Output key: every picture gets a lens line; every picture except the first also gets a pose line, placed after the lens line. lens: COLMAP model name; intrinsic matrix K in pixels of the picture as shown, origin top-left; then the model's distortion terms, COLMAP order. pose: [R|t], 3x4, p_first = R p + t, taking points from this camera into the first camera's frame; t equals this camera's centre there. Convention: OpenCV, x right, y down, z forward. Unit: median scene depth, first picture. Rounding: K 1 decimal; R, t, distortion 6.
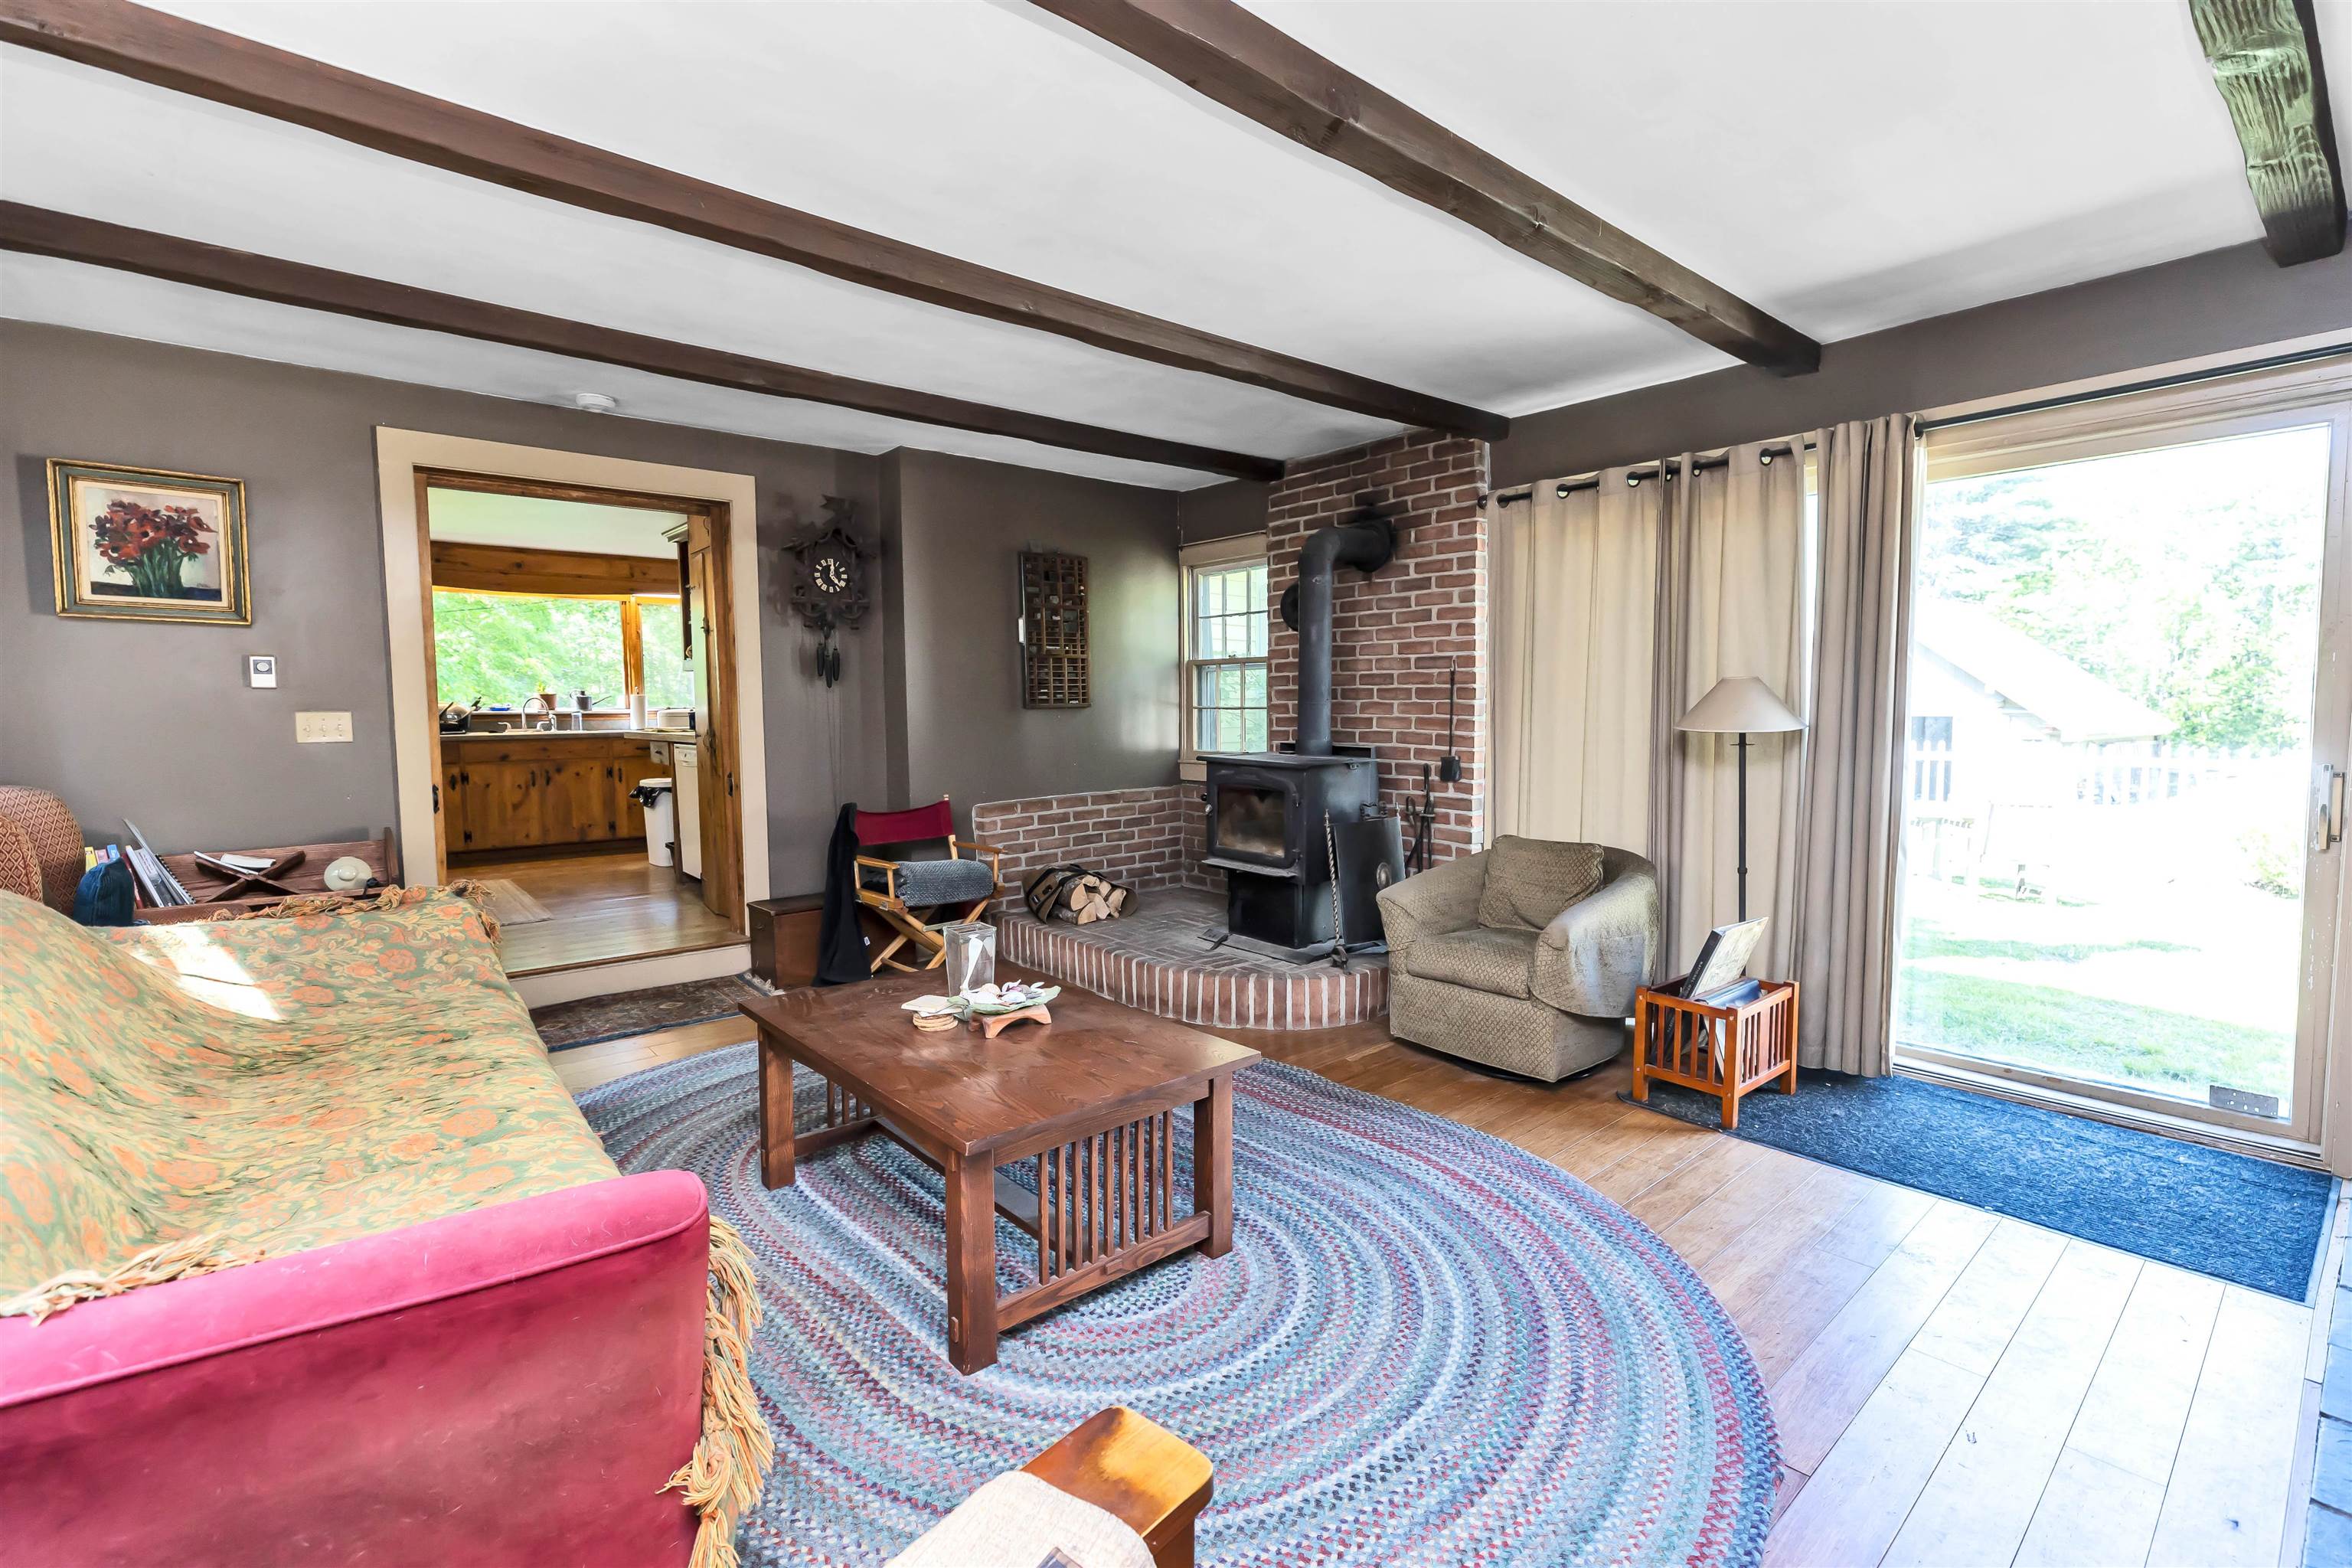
lens RADIAL K [[1051.4, 0, 1182.1], [0, 1051.4, 779.1], [0, 0, 1]] dist [0.002964, 0.000101]
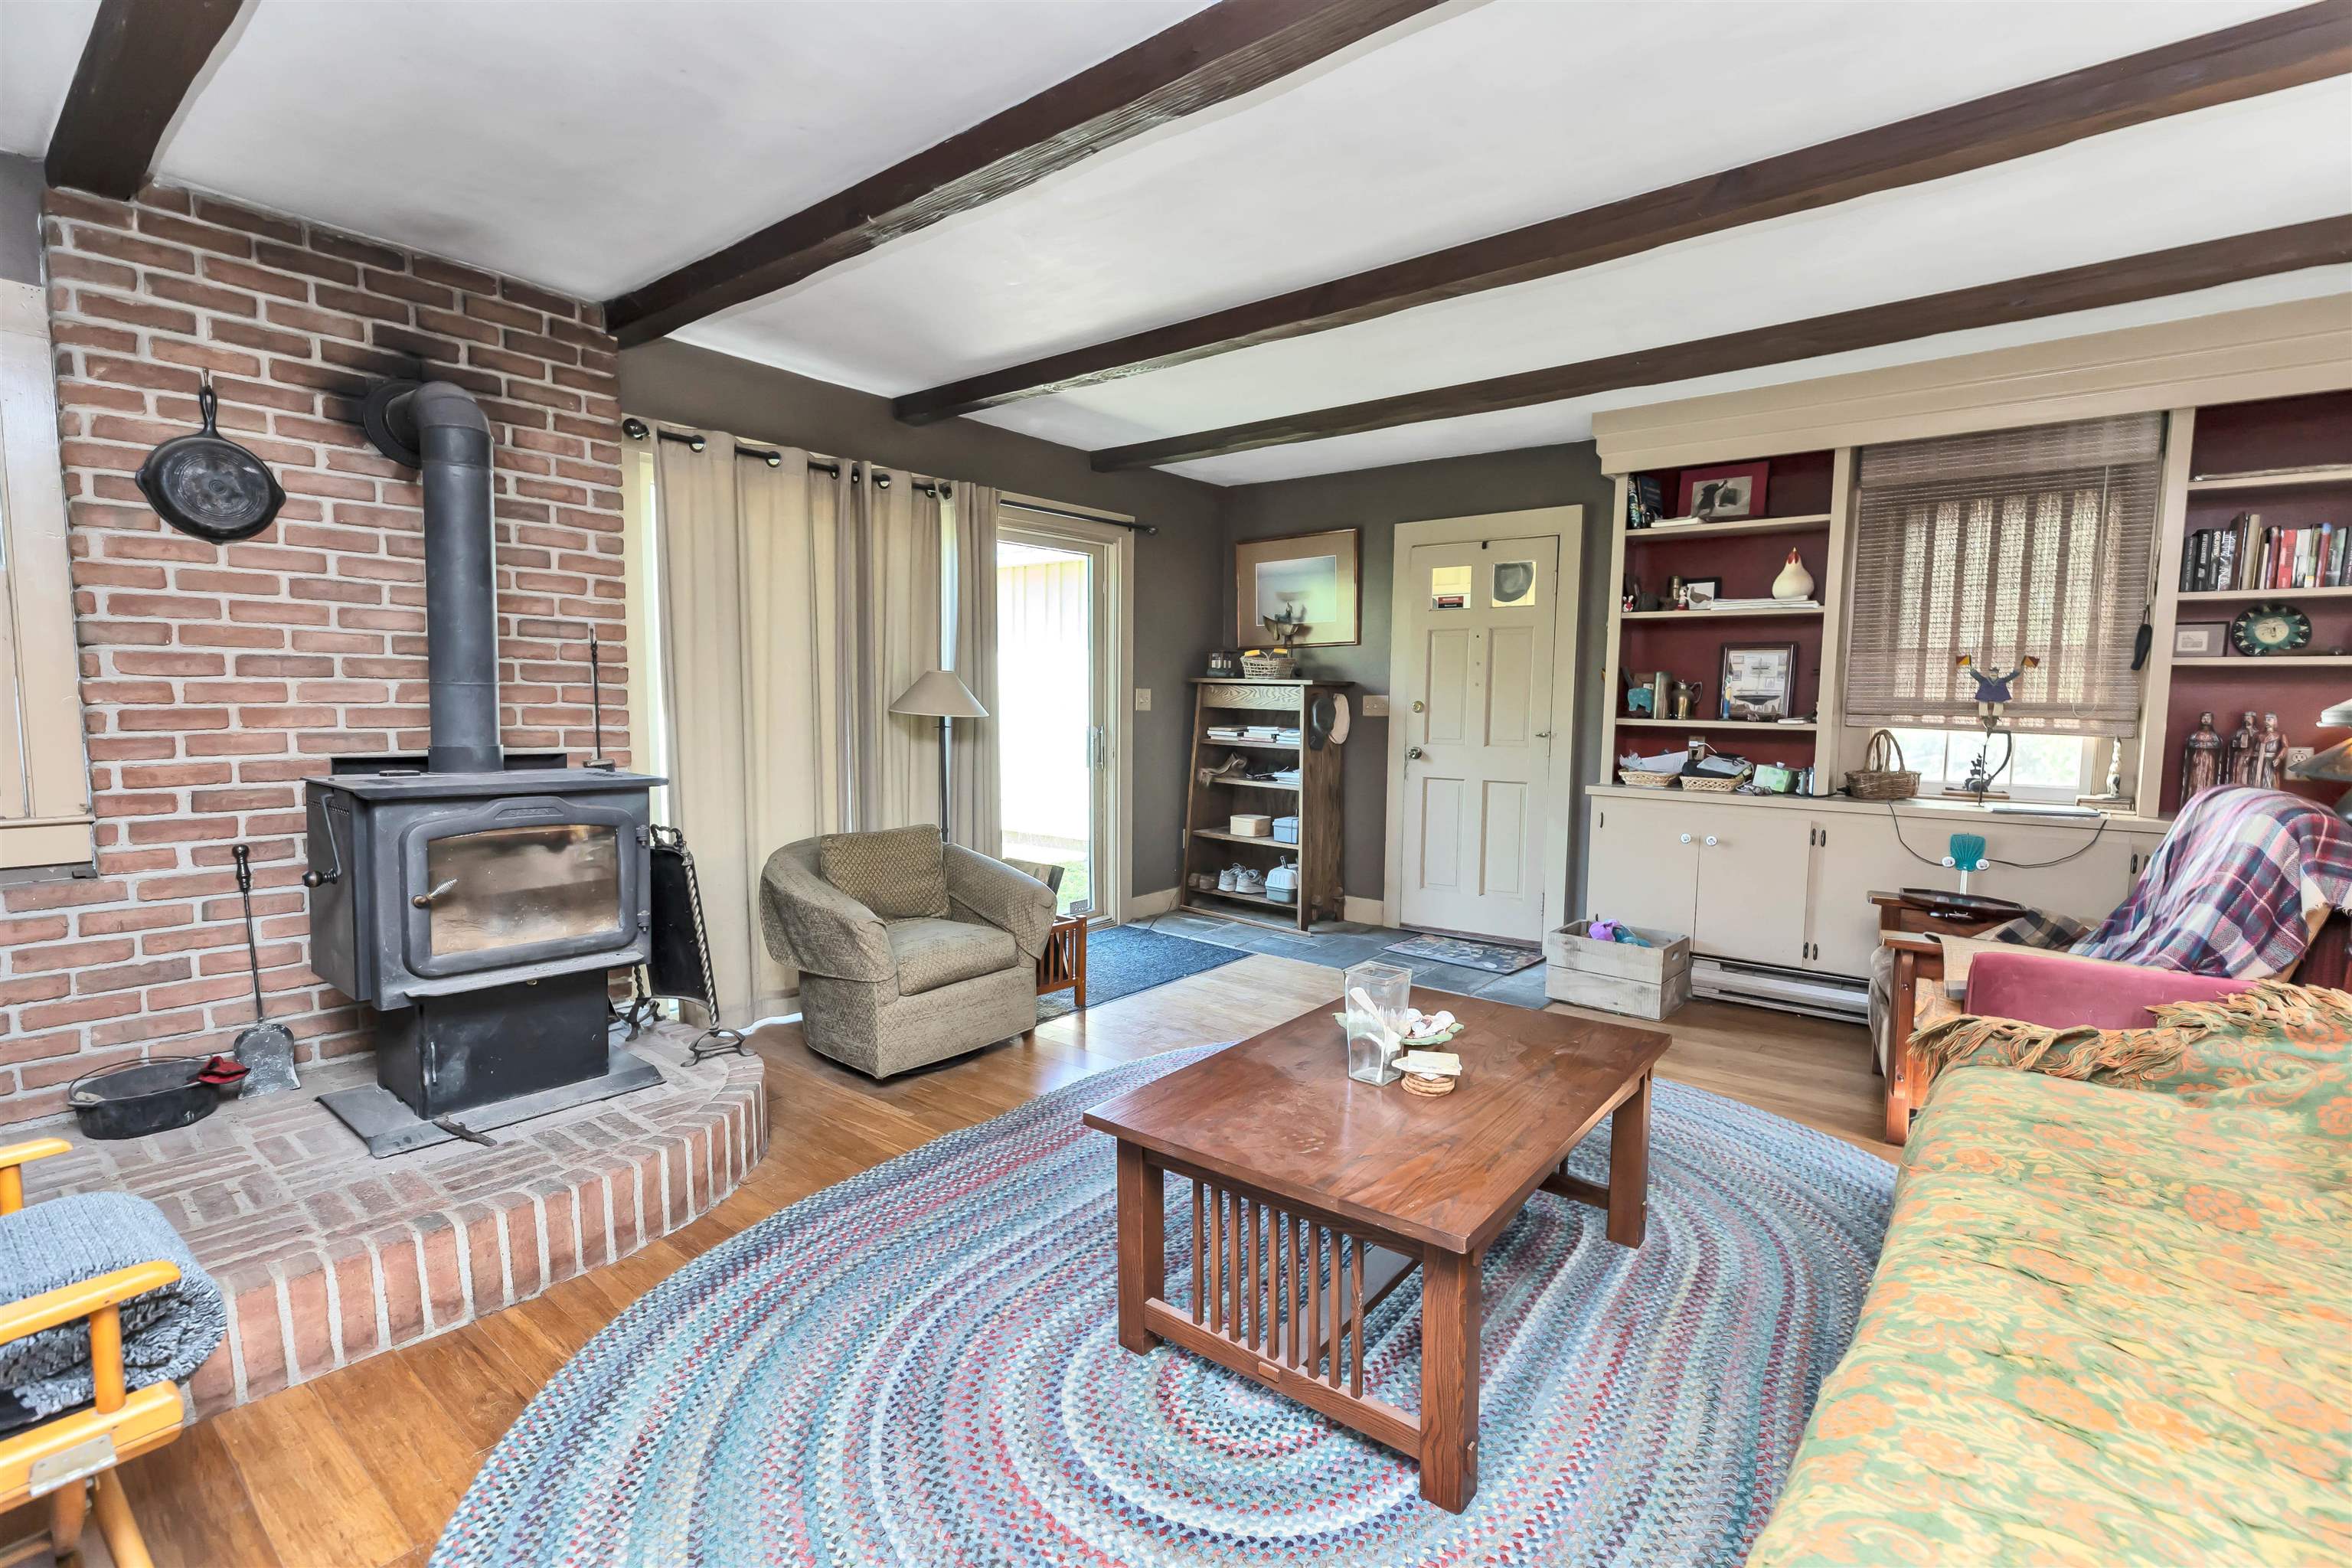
lens RADIAL K [[1051.4, 0, 1180.6], [0, 1051.4, 785.3], [0, 0, 1]] dist [0.002964, 0.000101]
pose [[-0.190483, -0.080330, 0.978398, -0.580211], [0.059029, 0.993906, 0.093096, -0.051600], [-0.979914, 0.075487, -0.184580, 0.784658]]
